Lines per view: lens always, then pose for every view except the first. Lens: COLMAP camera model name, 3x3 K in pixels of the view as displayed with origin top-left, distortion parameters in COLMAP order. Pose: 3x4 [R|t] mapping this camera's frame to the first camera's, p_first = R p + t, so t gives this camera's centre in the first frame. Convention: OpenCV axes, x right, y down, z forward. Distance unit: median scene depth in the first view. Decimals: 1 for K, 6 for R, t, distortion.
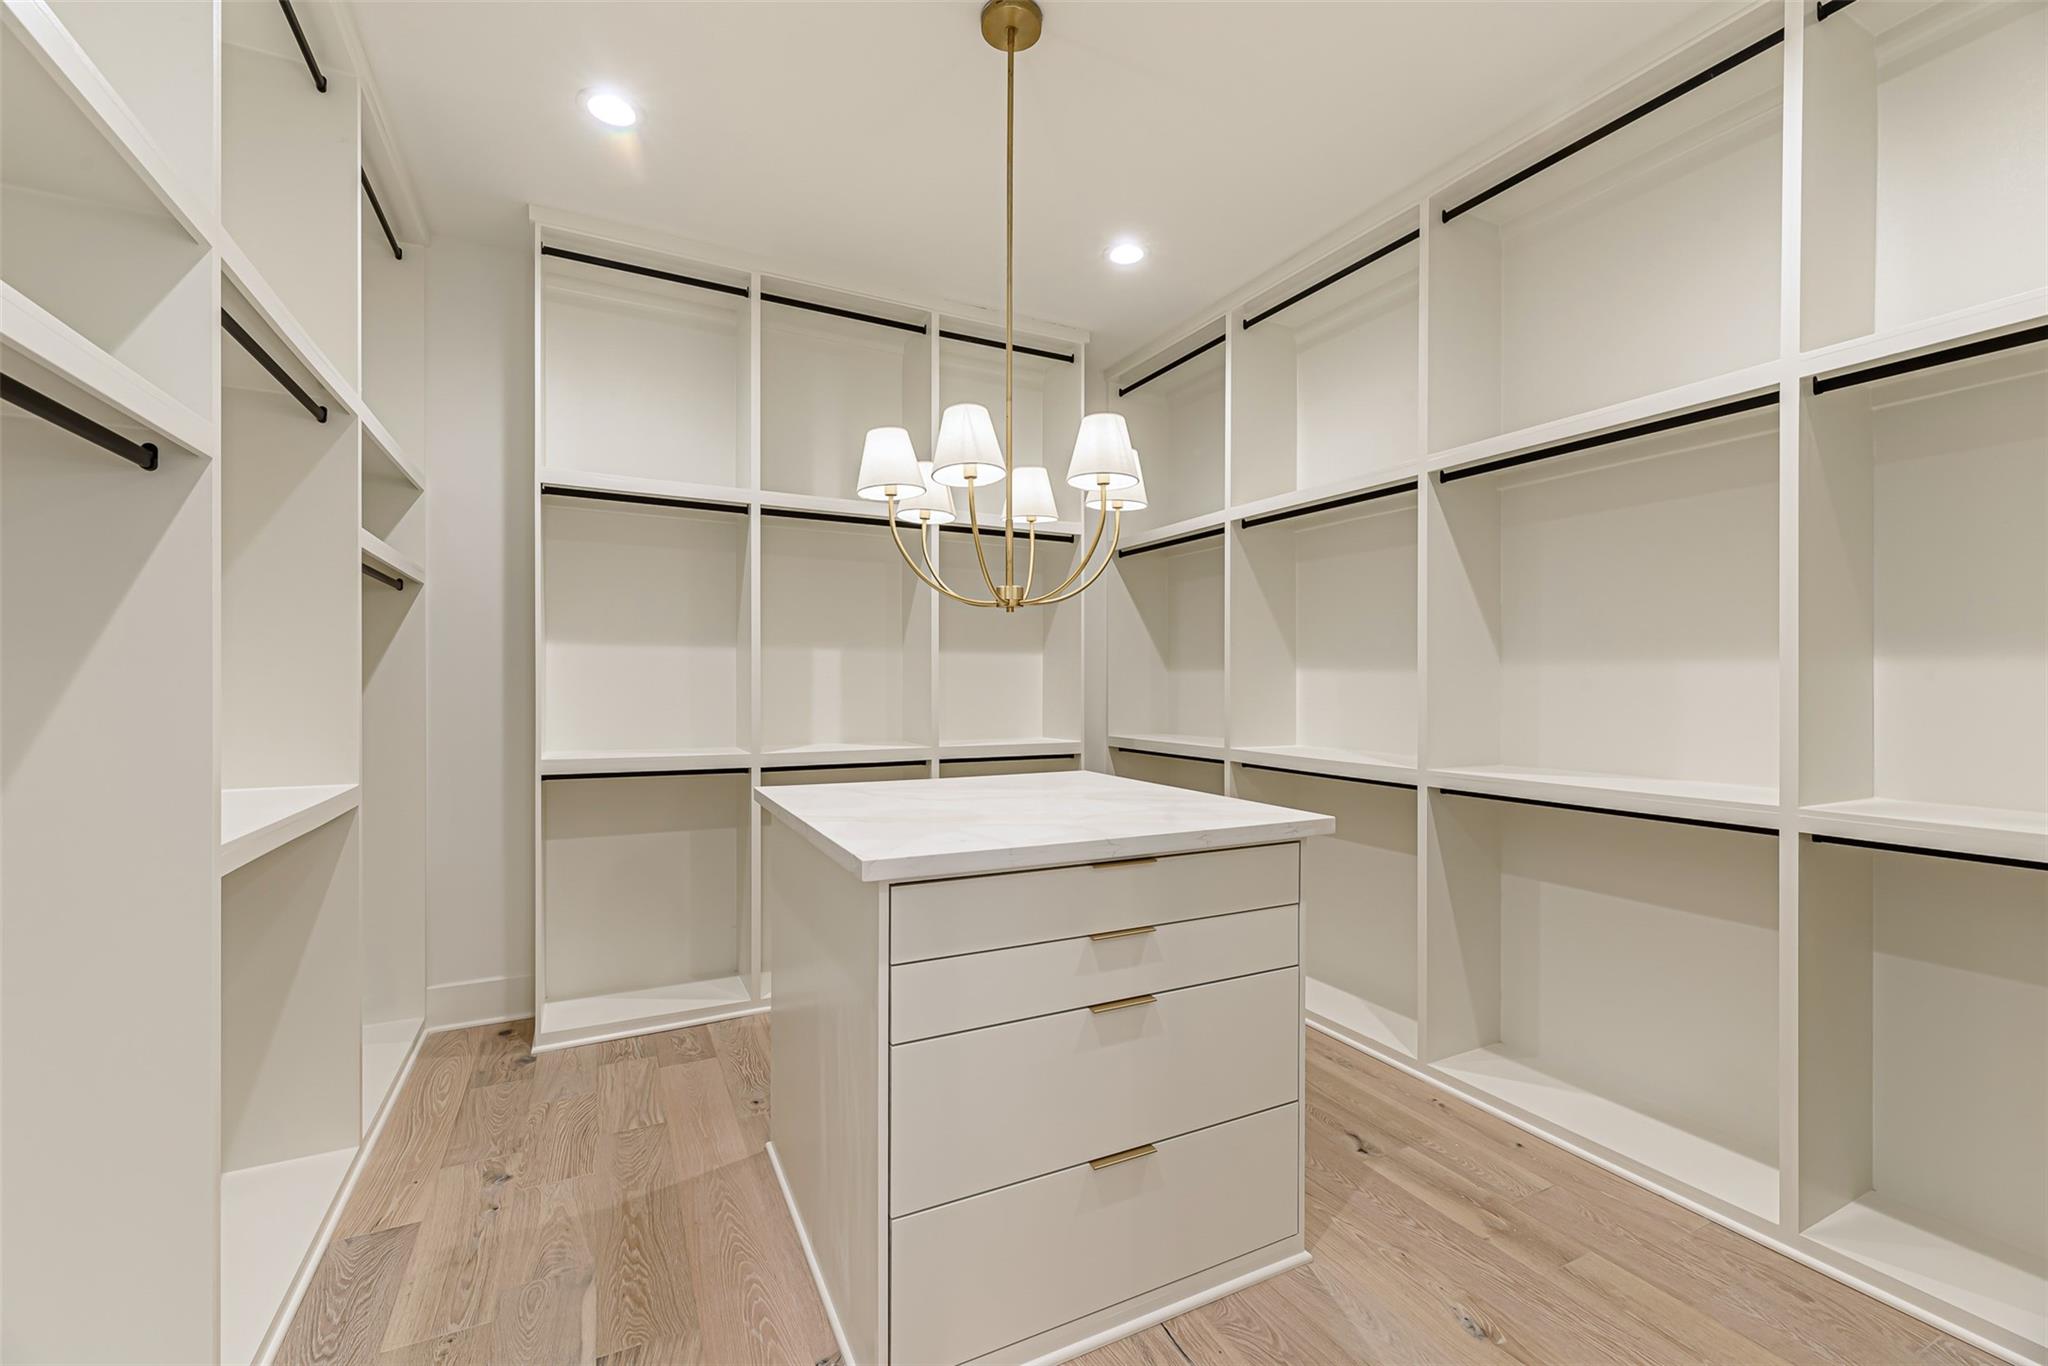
lens RADIAL K [[839.4, 0, 1020.8], [0, 839.4, 687.2], [0, 0, 1]] dist [-0.000635, -0.000003]
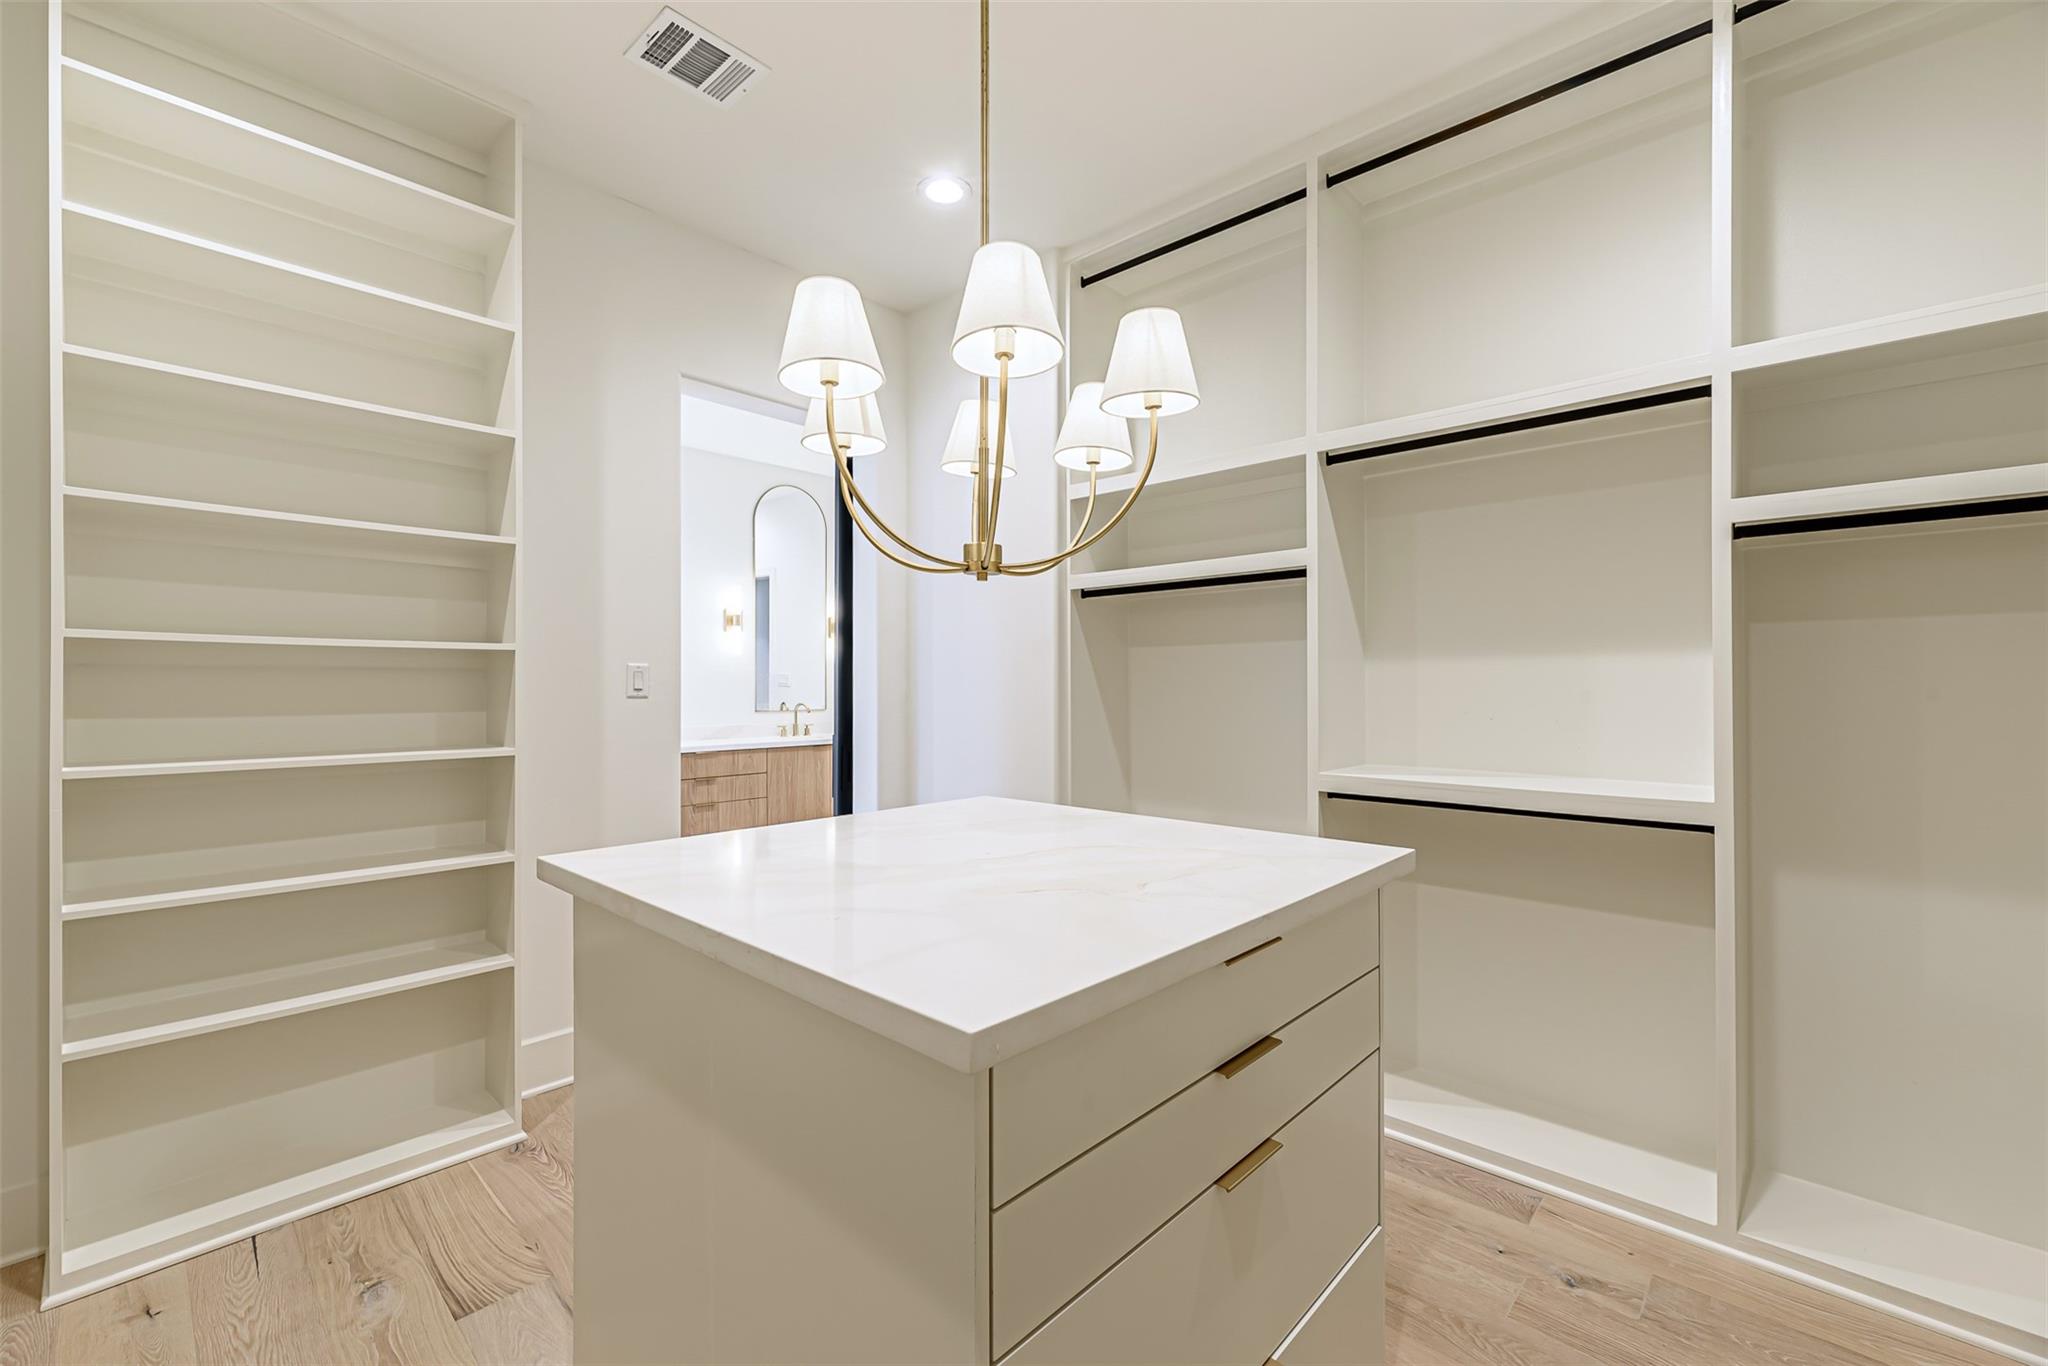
lens RADIAL K [[834.5, 0, 1024.0], [0, 834.5, 683.0], [0, 0, 1]] dist [-0.016535, 0.000298]
pose [[0.942453, -0.004593, 0.334308, -0.173731], [0.005452, 0.999984, -0.001633, -0.001555], [-0.334295, 0.003362, 0.942462, 0.339348]]
